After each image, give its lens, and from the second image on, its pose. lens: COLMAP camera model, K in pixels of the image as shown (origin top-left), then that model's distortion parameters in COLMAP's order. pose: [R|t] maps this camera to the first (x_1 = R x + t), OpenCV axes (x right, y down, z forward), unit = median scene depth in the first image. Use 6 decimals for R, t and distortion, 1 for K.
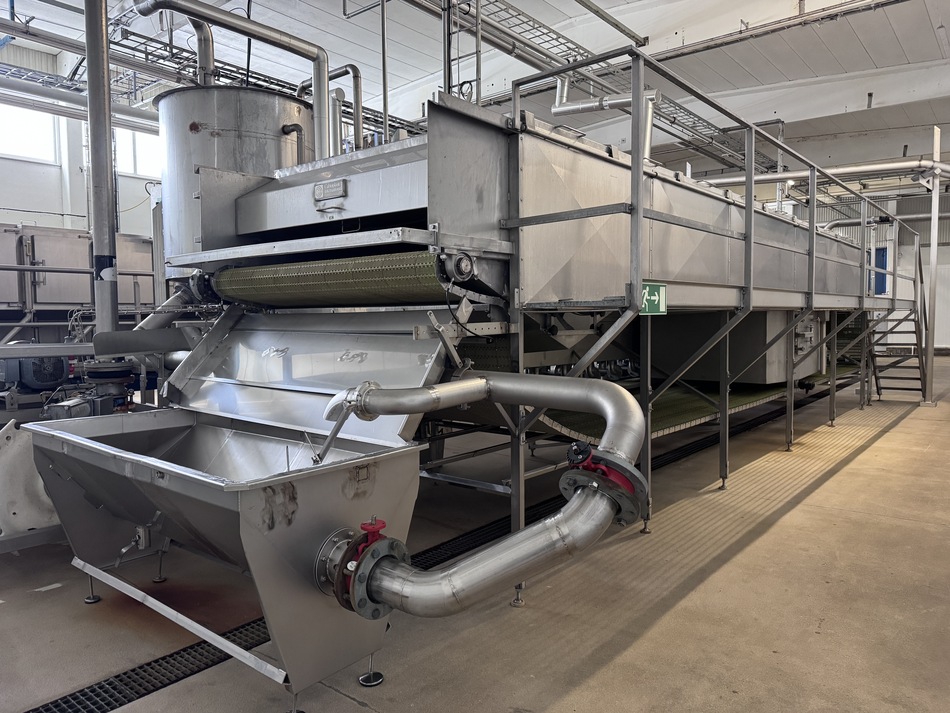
lens RADIAL K [[673.5, 0, 475.0], [0, 673.5, 356.5], [0, 0, 1]] dist [0.031733, -0.028719]
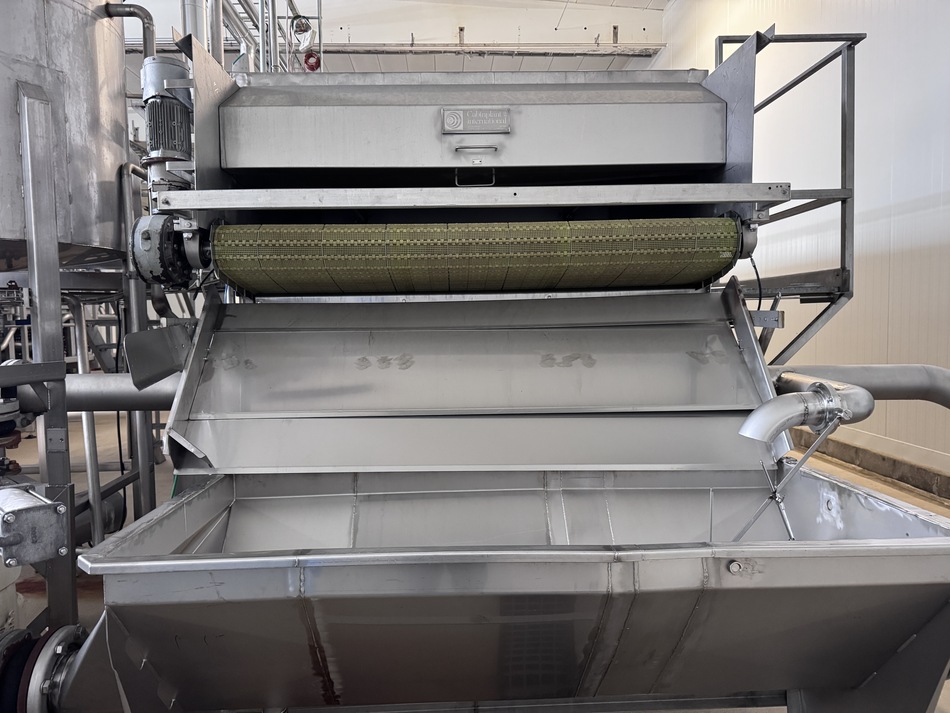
lens RADIAL K [[673.5, 0, 475.0], [0, 673.5, 356.5], [0, 0, 1]] dist [0.031733, -0.028719]
pose [[0.754205, -0.038815, 0.655490, -0.581460], [0.046878, 0.998887, 0.005212, -0.009261], [-0.654963, 0.026797, 0.755186, 0.420640]]
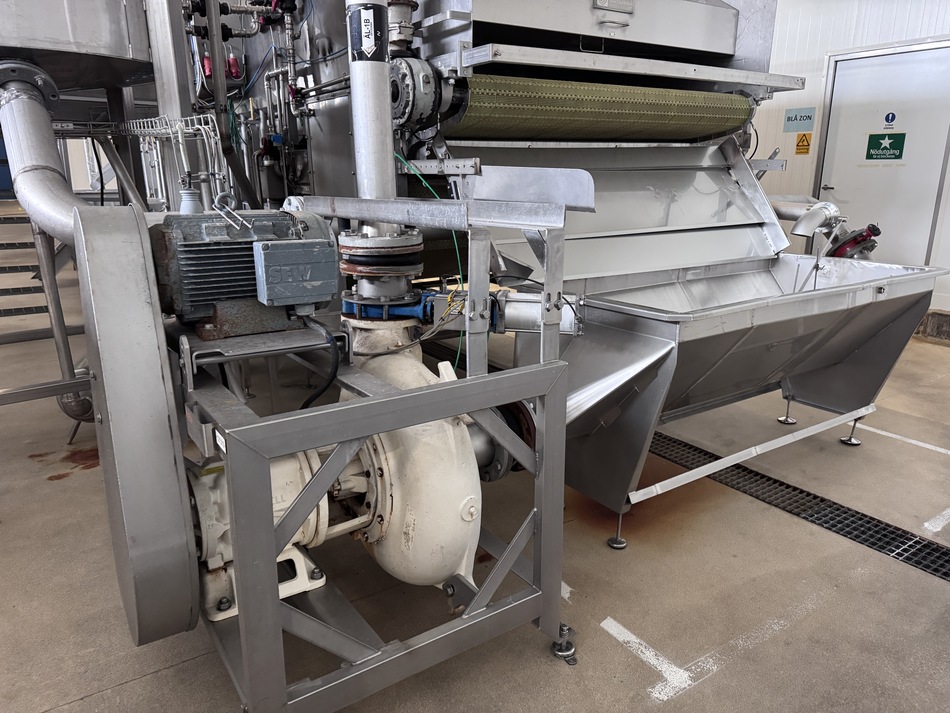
lens RADIAL K [[673.5, 0, 475.0], [0, 673.5, 356.5], [0, 0, 1]] dist [0.031733, -0.028719]
pose [[0.286948, -0.253238, 0.923868, -1.029073], [0.055442, 0.967199, 0.247895, -0.023862], [-0.956340, -0.019912, 0.291576, 0.780729]]
